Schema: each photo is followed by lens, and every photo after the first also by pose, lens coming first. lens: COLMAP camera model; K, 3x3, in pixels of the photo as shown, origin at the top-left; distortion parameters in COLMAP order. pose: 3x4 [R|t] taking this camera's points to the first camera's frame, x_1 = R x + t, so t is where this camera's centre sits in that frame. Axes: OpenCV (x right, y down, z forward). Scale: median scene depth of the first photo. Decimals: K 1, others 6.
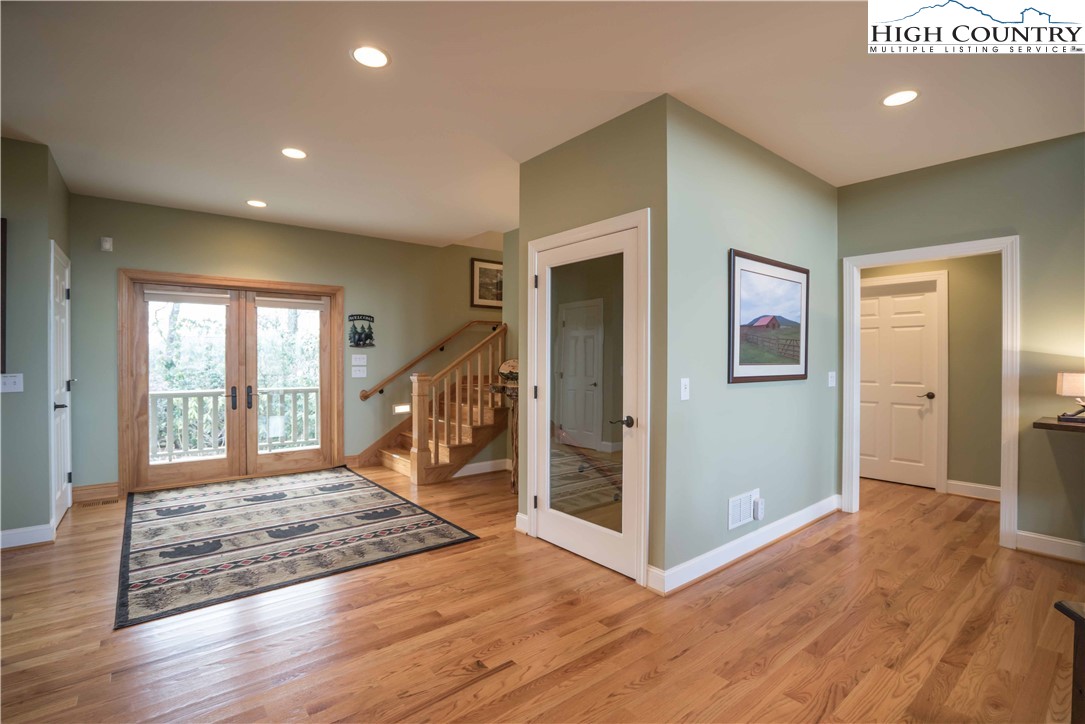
lens RADIAL K [[504.9, 0, 542.5], [0, 504.9, 362.0], [0, 0, 1]] dist [-0.045466, 0.018957]
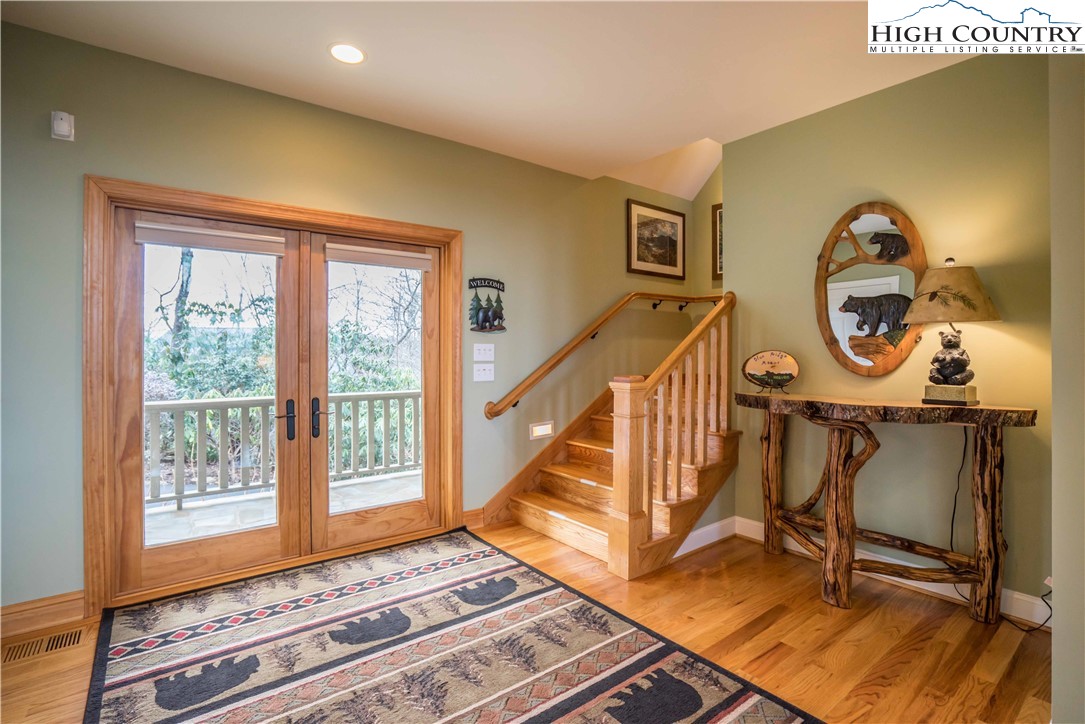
lens RADIAL K [[520.5, 0, 538.2], [0, 520.5, 351.4], [0, 0, 1]] dist [-0.058823, 0.021776]
pose [[0.999679, -0.001050, -0.025317, -0.315968], [0.000895, 0.999981, -0.006145, -0.001711], [0.025323, 0.006120, 0.999661, 0.412603]]
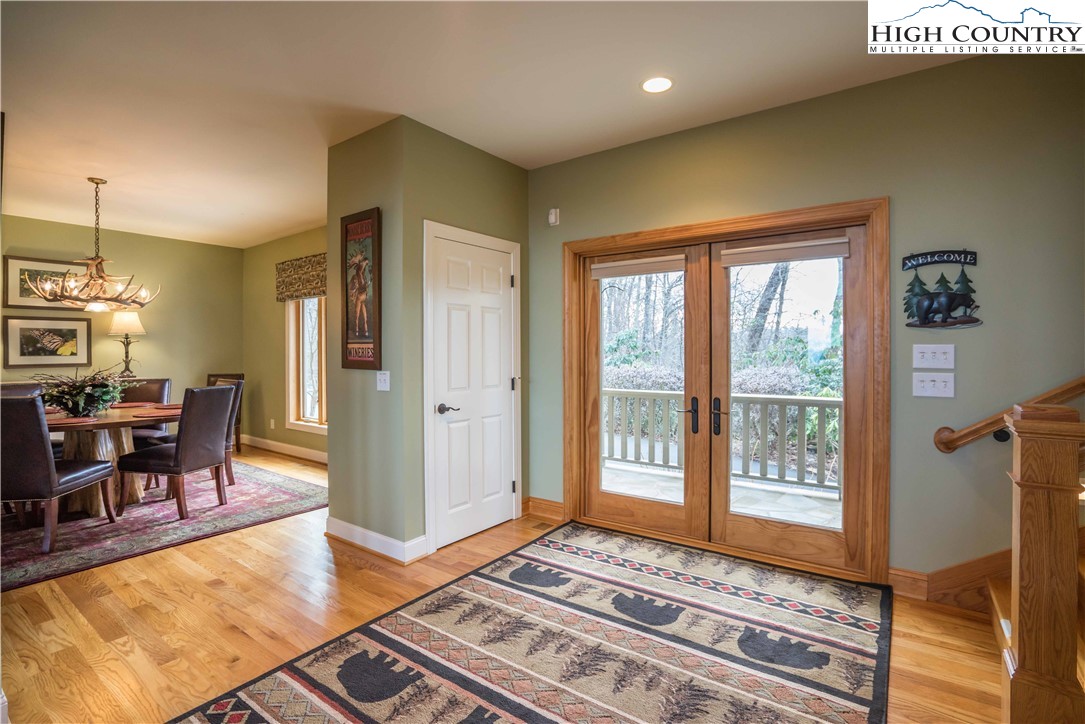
lens RADIAL K [[511.8, 0, 543.5], [0, 511.8, 353.0], [0, 0, 1]] dist [-0.046973, 0.019822]
pose [[0.263030, 0.002847, -0.964783, -0.041462], [-0.004475, 0.999988, 0.001731, -0.007146], [0.964777, 0.003862, 0.263040, 0.628702]]
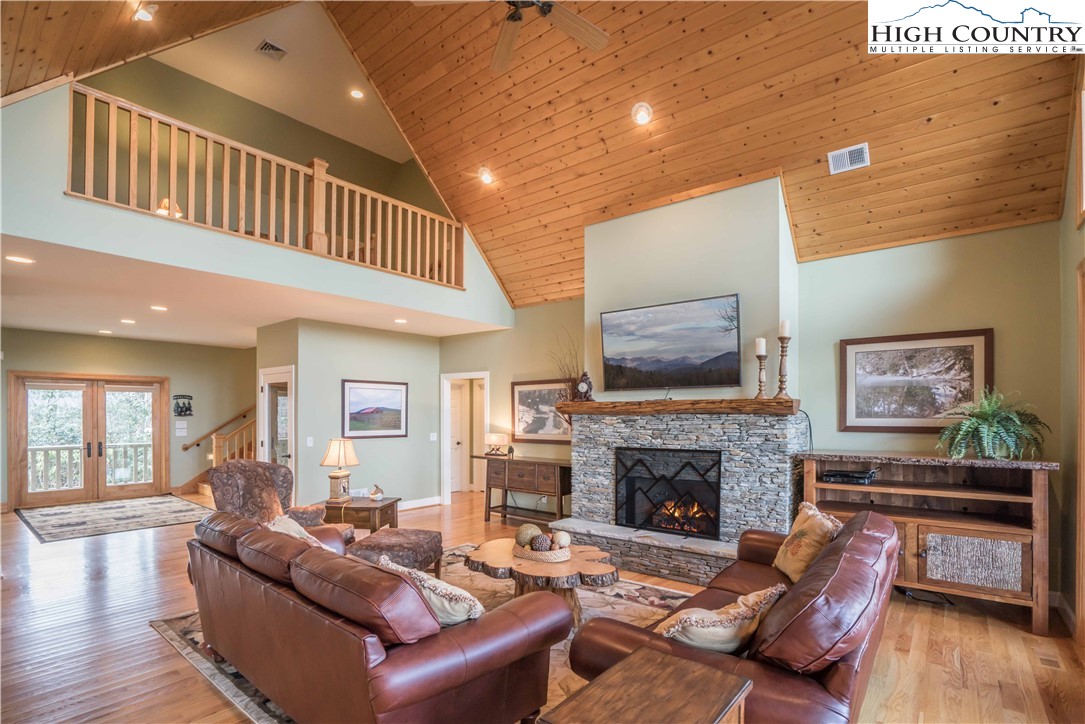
lens RADIAL K [[506.7, 0, 543.3], [0, 506.7, 417.6], [0, 0, 1]] dist [-0.025130, 0.001295]
pose [[0.978109, 0.000219, 0.208091, 0.446376], [-0.000791, 0.999996, 0.002666, -0.034130], [-0.208090, -0.002772, 0.978106, -0.812779]]
